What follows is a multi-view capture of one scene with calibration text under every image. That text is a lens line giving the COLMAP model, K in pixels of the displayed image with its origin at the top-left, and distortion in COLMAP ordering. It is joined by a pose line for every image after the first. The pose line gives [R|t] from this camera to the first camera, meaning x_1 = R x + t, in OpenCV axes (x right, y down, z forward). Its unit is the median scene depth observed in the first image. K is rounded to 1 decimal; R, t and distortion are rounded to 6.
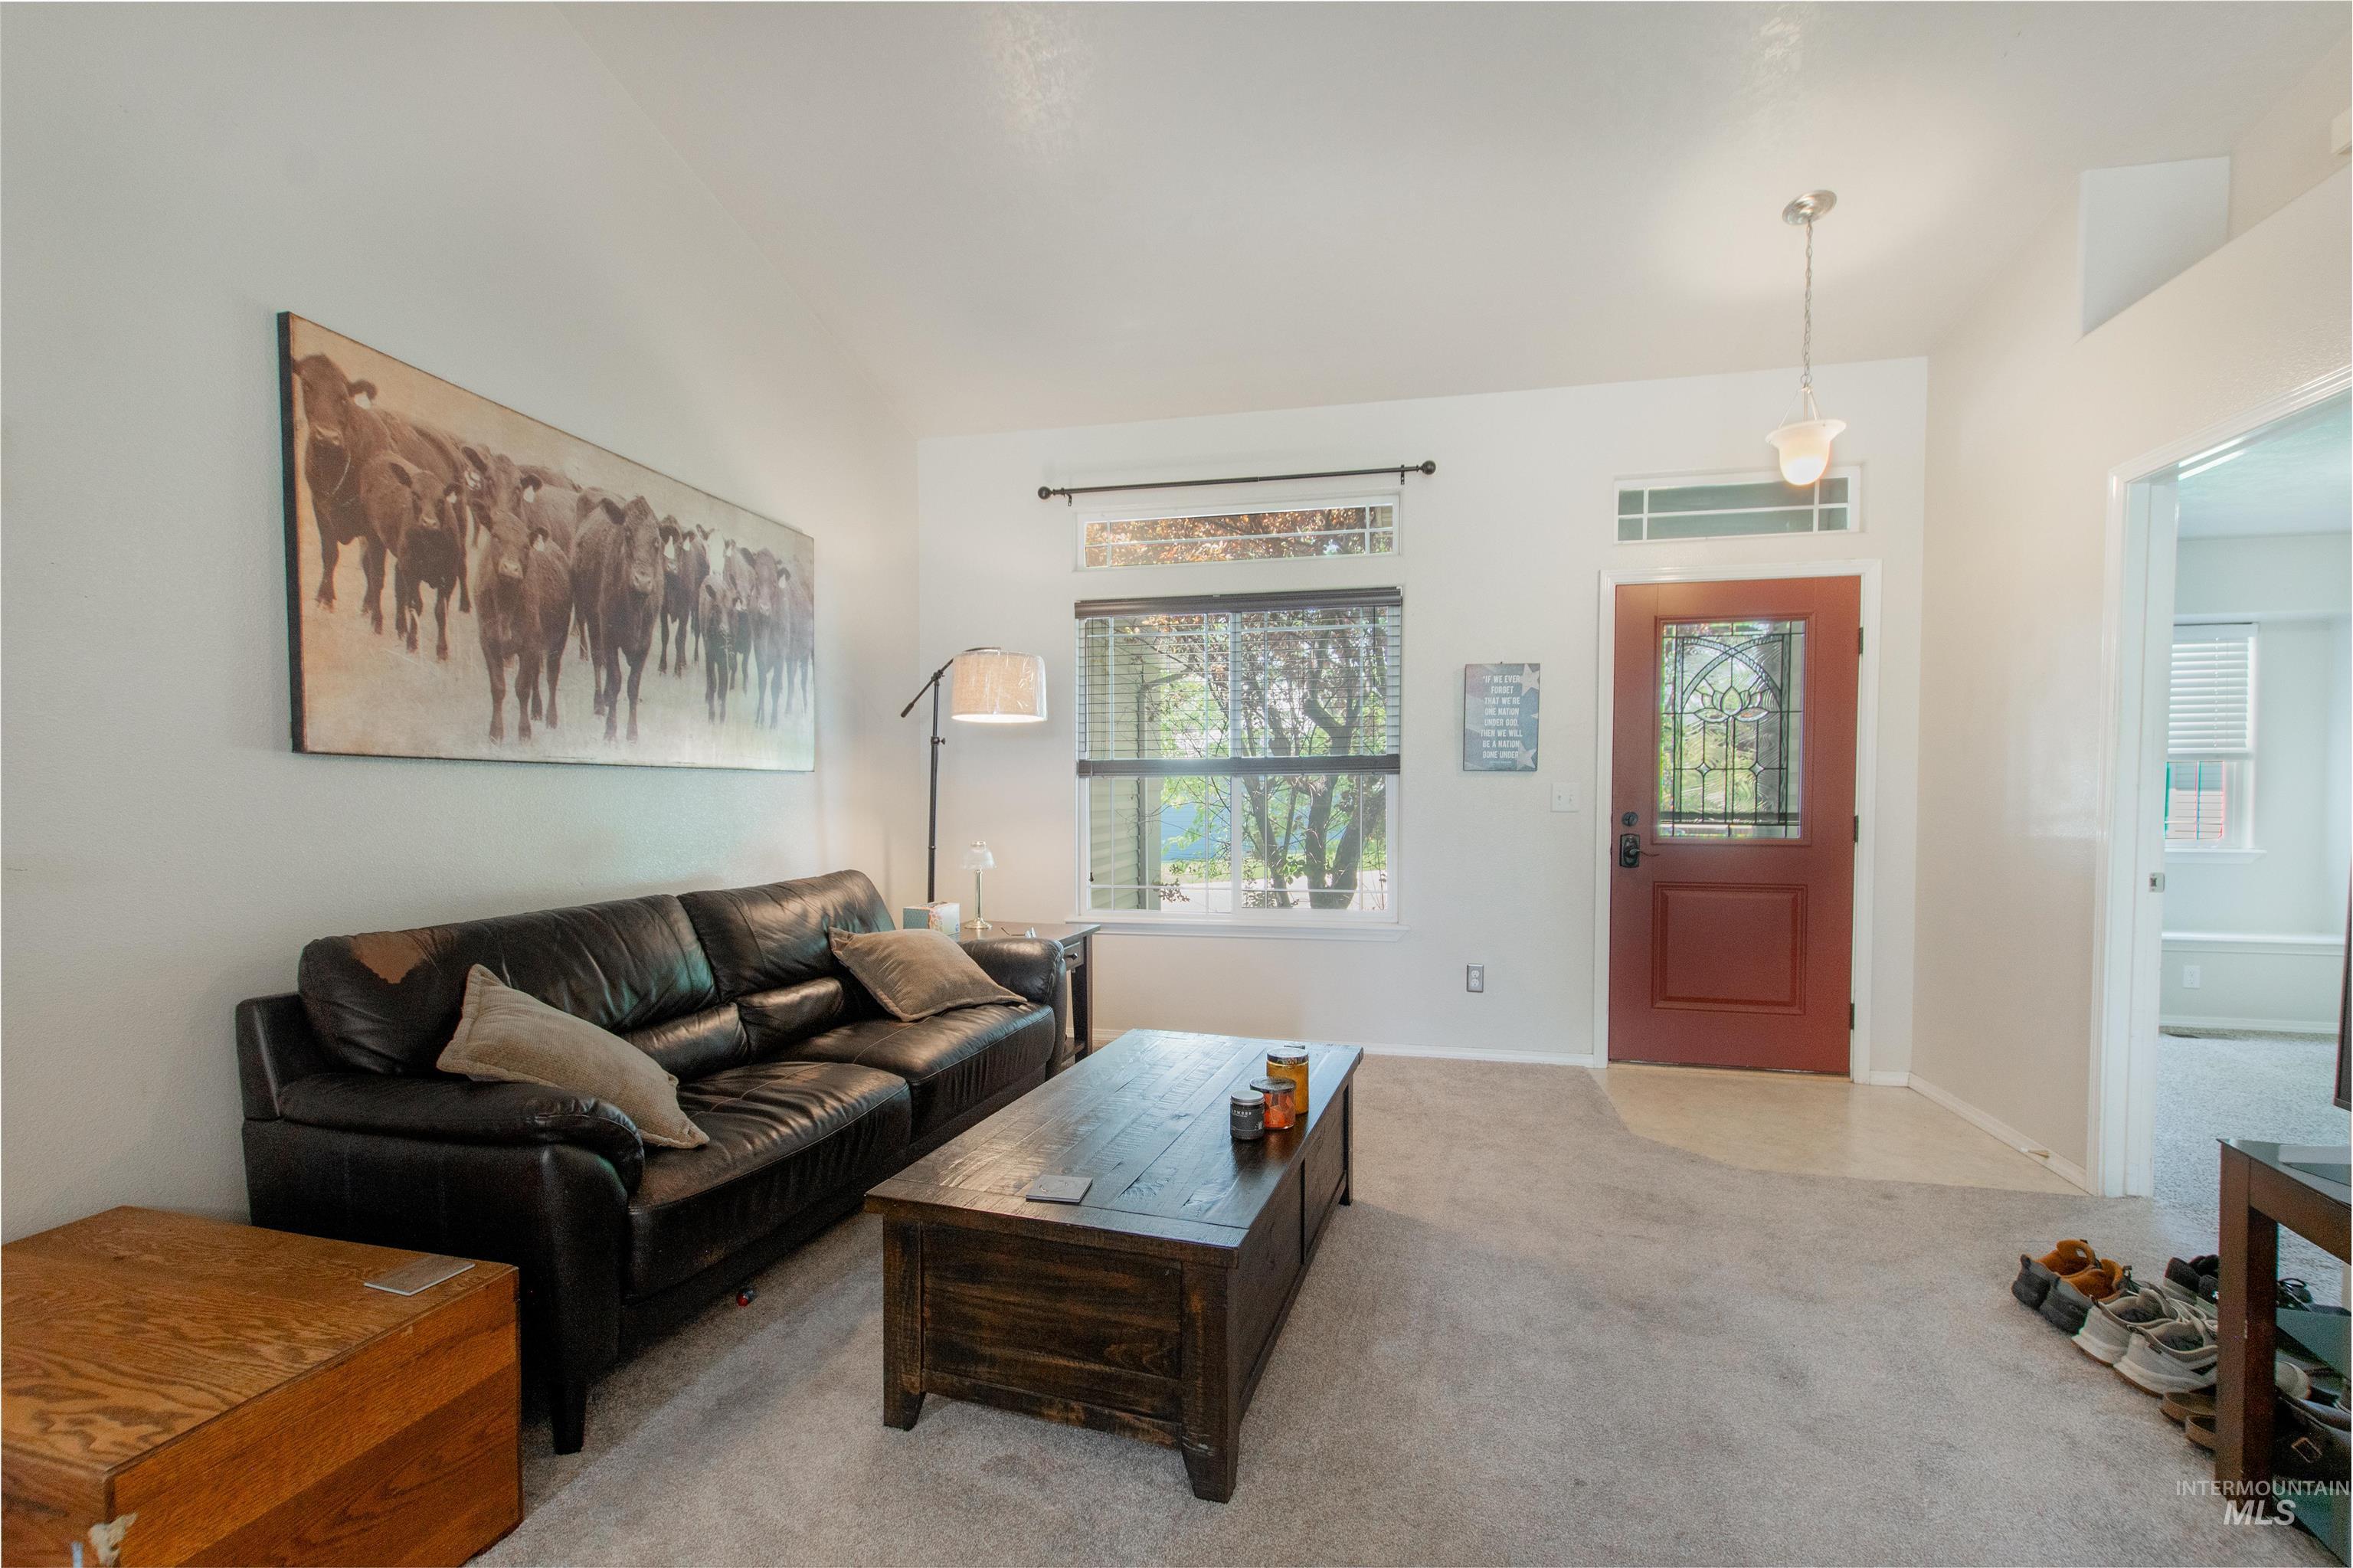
lens RADIAL K [[1017.3, 0, 1171.0], [0, 1017.3, 820.8], [0, 0, 1]] dist [0.001309, -0.000065]
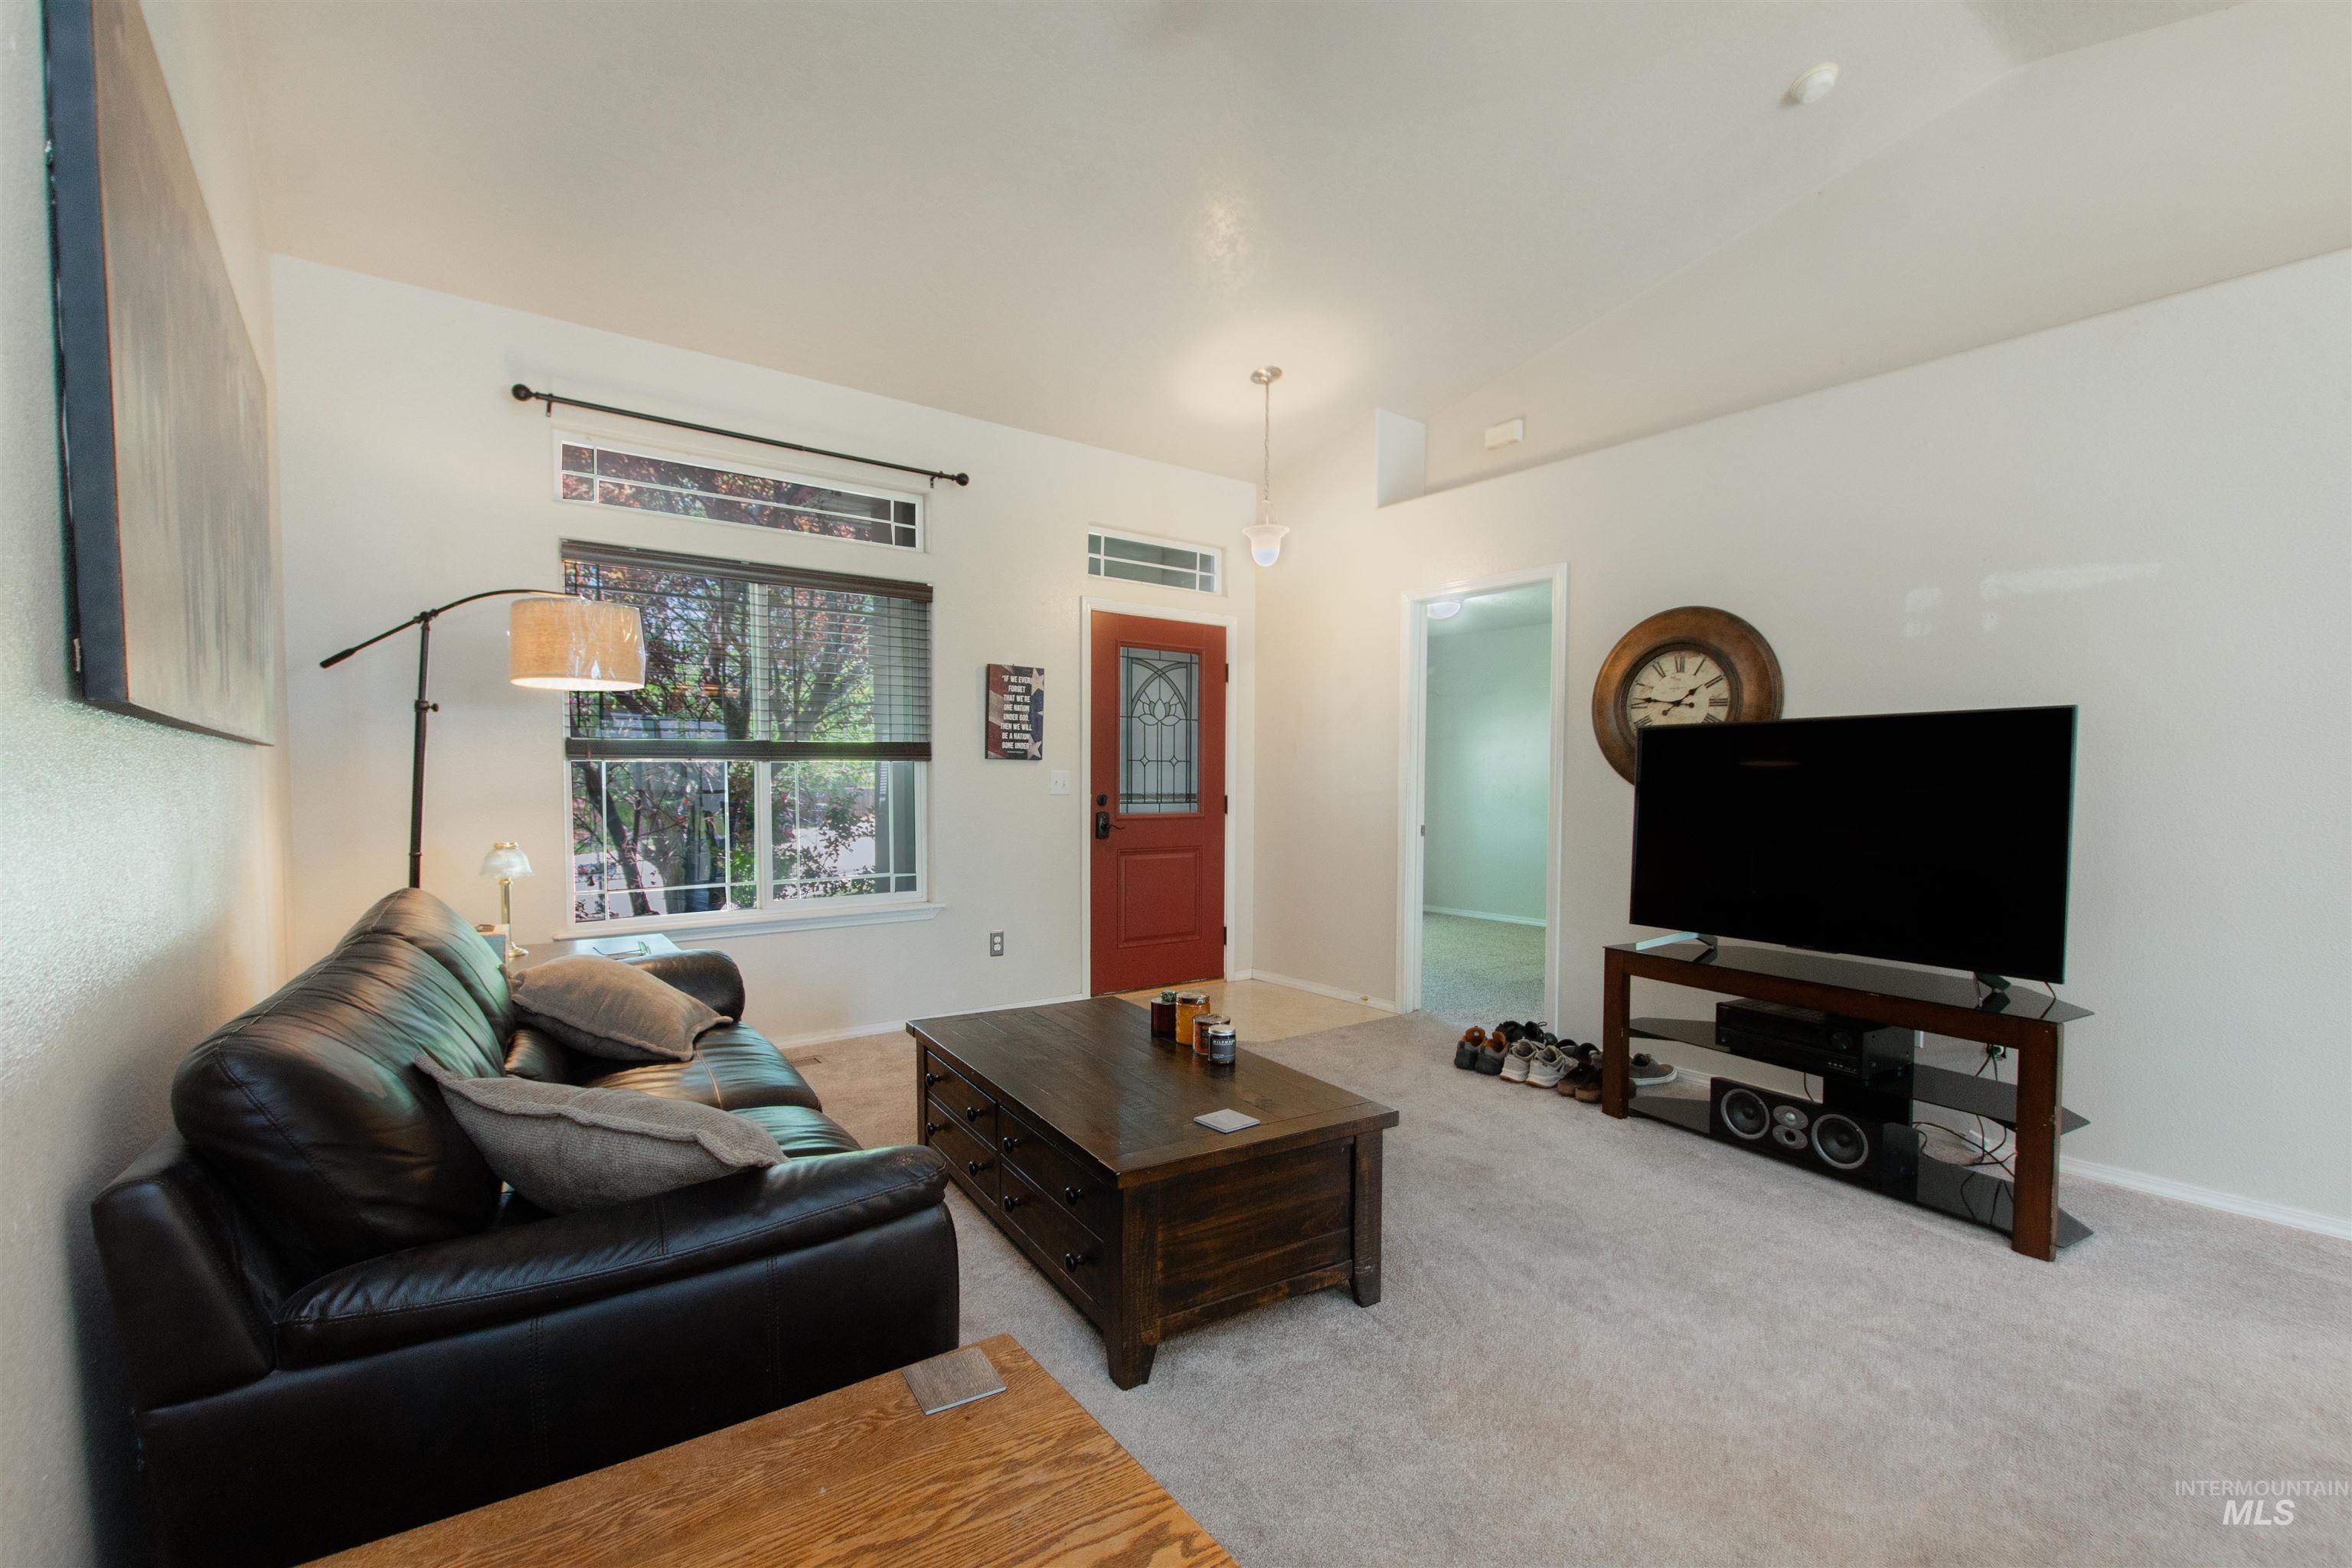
lens RADIAL K [[1016.8, 0, 1170.5], [0, 1016.8, 820.8], [0, 0, 1]] dist [0.001309, -0.000065]
pose [[0.647611, -0.030372, 0.761366, -0.522890], [0.018599, 0.999538, 0.024053, -0.005513], [-0.761744, -0.001416, 0.647876, 0.150369]]
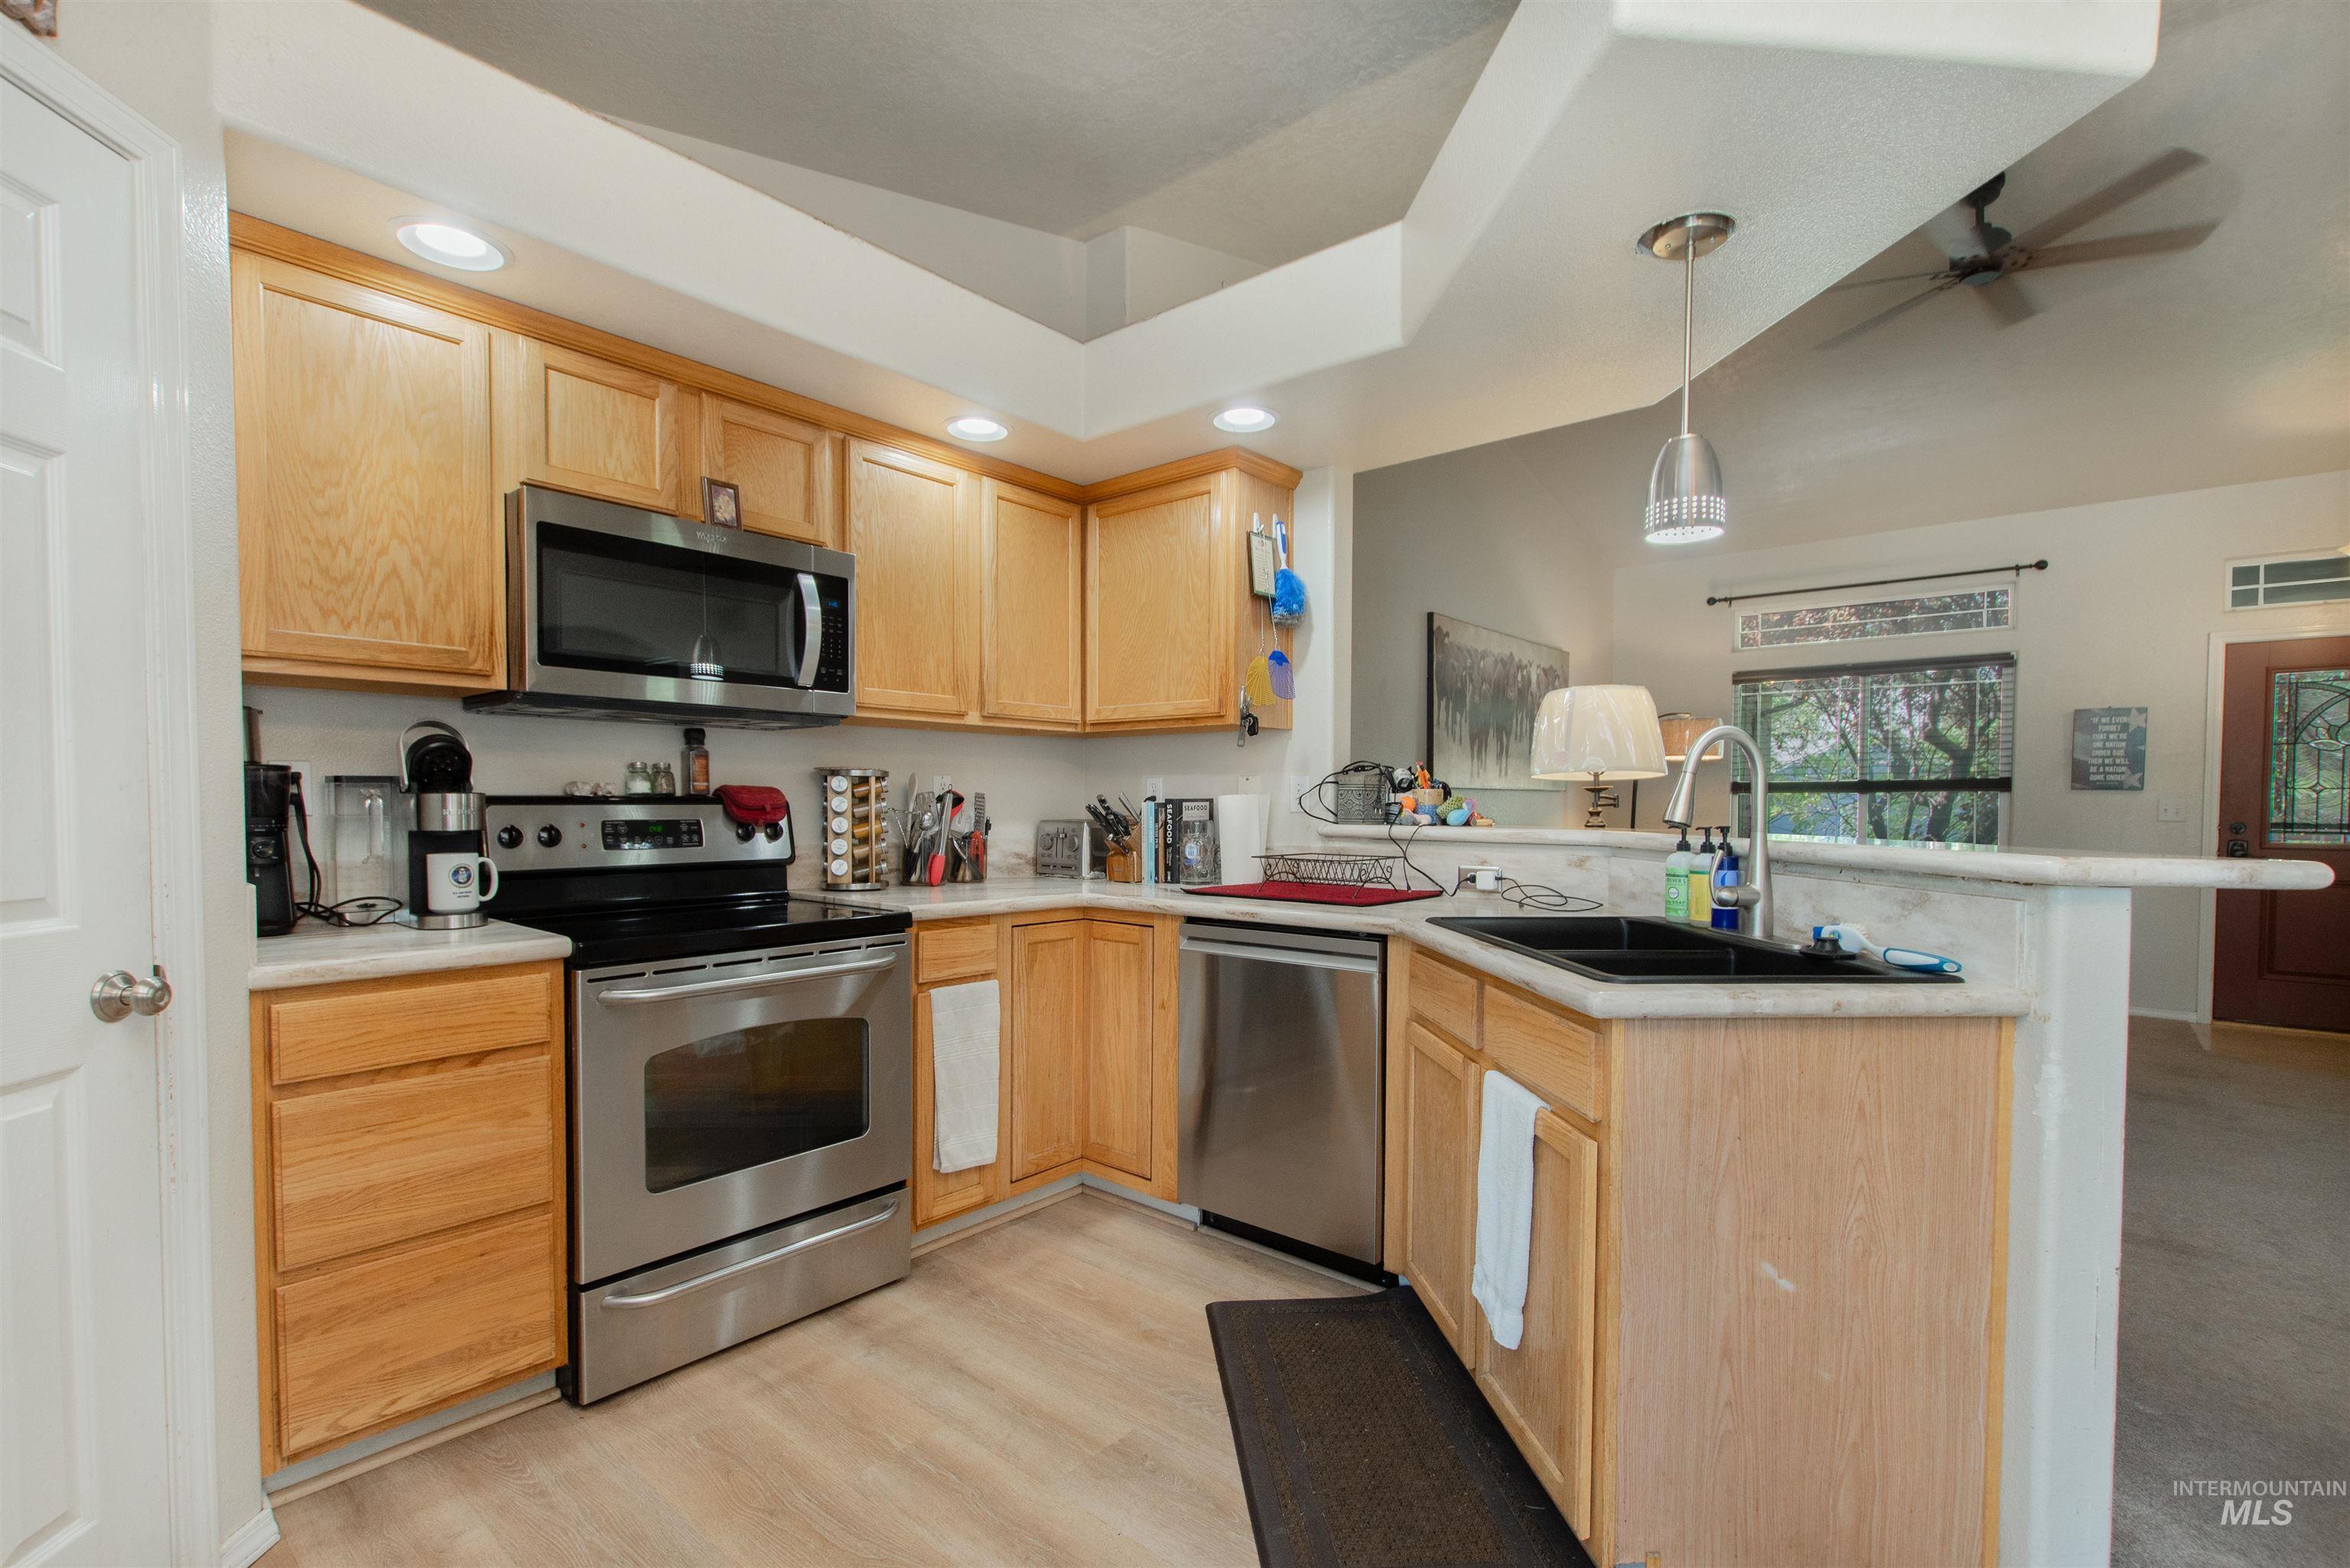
lens RADIAL K [[1046.6, 0, 1168.9], [0, 1046.6, 827.5], [0, 0, 1]] dist [-0.001641, -0.000153]
pose [[0.880046, 0.016622, -0.474597, -0.118392], [-0.017785, 0.999840, 0.002039, 0.021450], [0.474555, 0.006646, 0.880201, -0.902400]]
